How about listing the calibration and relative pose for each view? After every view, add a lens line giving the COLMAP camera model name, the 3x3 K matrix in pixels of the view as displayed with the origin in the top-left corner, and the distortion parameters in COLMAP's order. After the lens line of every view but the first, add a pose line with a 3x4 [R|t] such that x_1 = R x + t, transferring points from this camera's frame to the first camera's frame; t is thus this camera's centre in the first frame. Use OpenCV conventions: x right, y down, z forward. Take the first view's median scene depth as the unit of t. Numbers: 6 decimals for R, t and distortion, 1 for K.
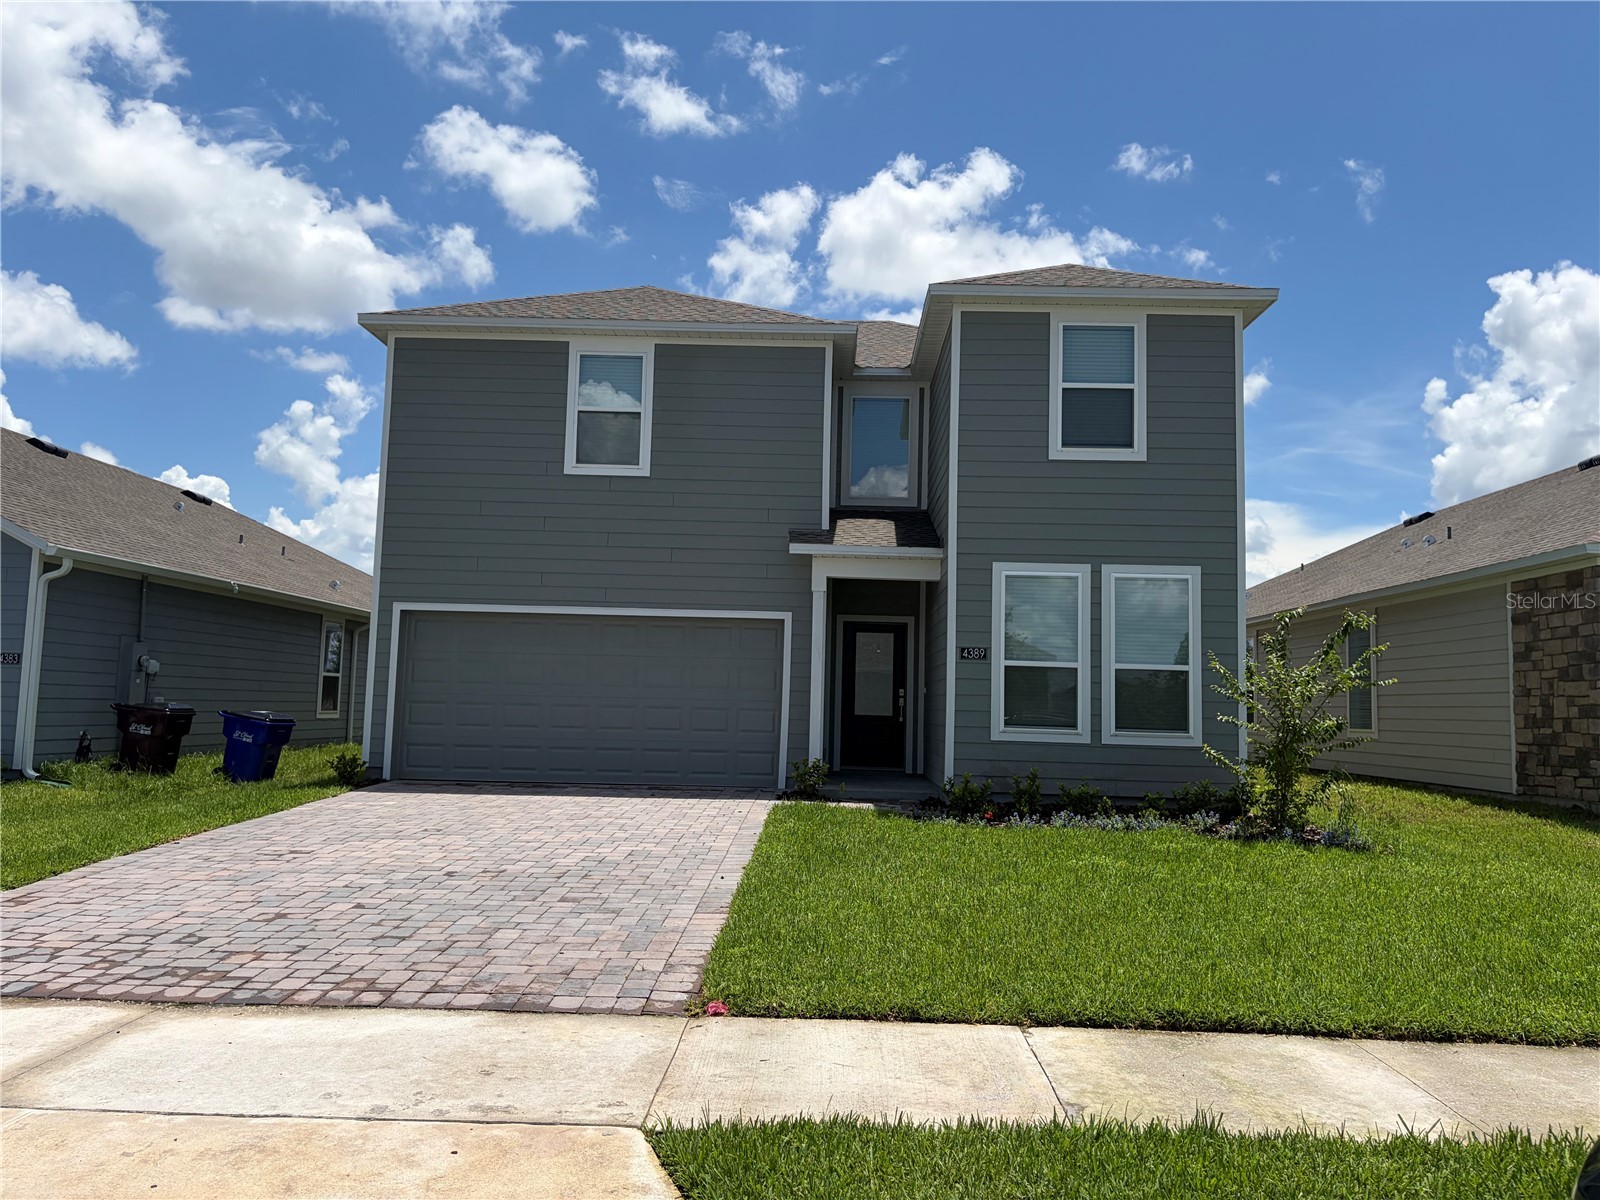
lens RADIAL K [[1297.8, 0, 786.4], [0, 1297.8, 588.2], [0, 0, 1]] dist [0.010578, 0.028529]
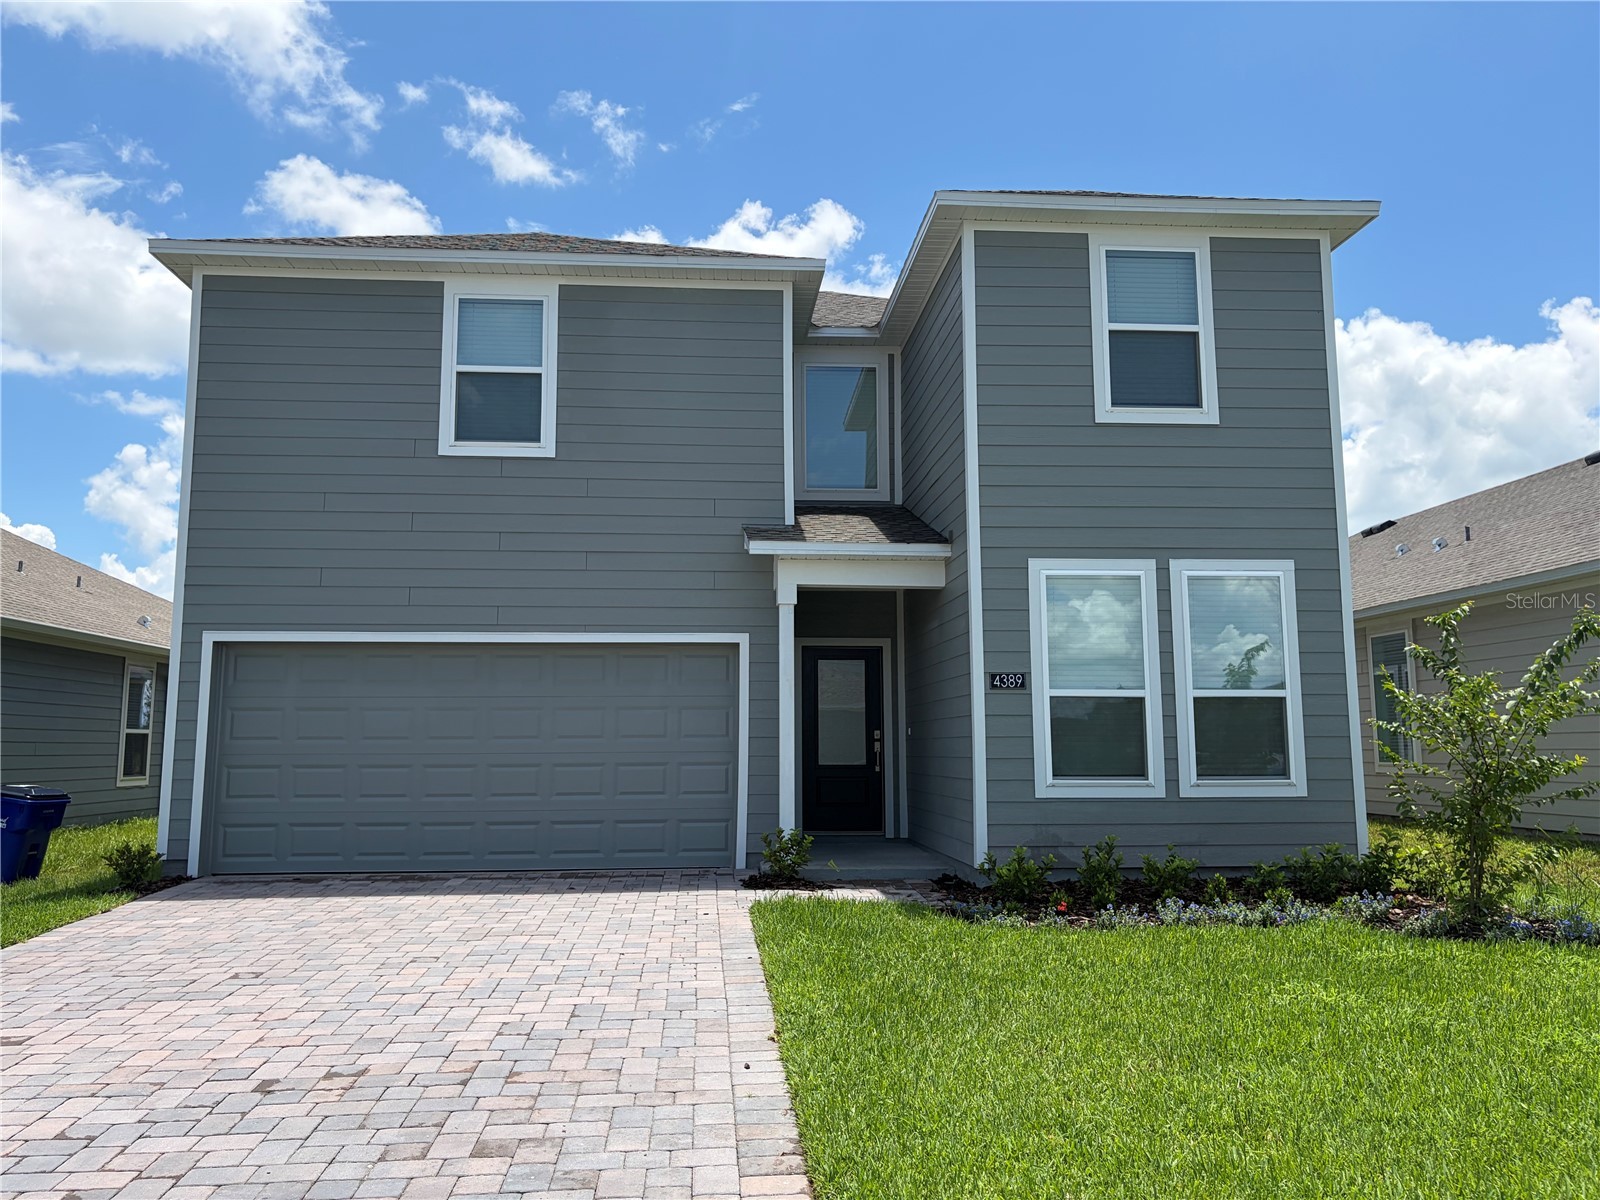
lens RADIAL K [[1297.8, 0, 786.7], [0, 1297.8, 588.6], [0, 0, 1]] dist [0.010578, 0.028529]
pose [[0.994164, -0.016429, 0.106618, -0.058954], [0.019616, 0.999390, -0.028909, 0.015851], [-0.106078, 0.030832, 0.993880, 0.263345]]
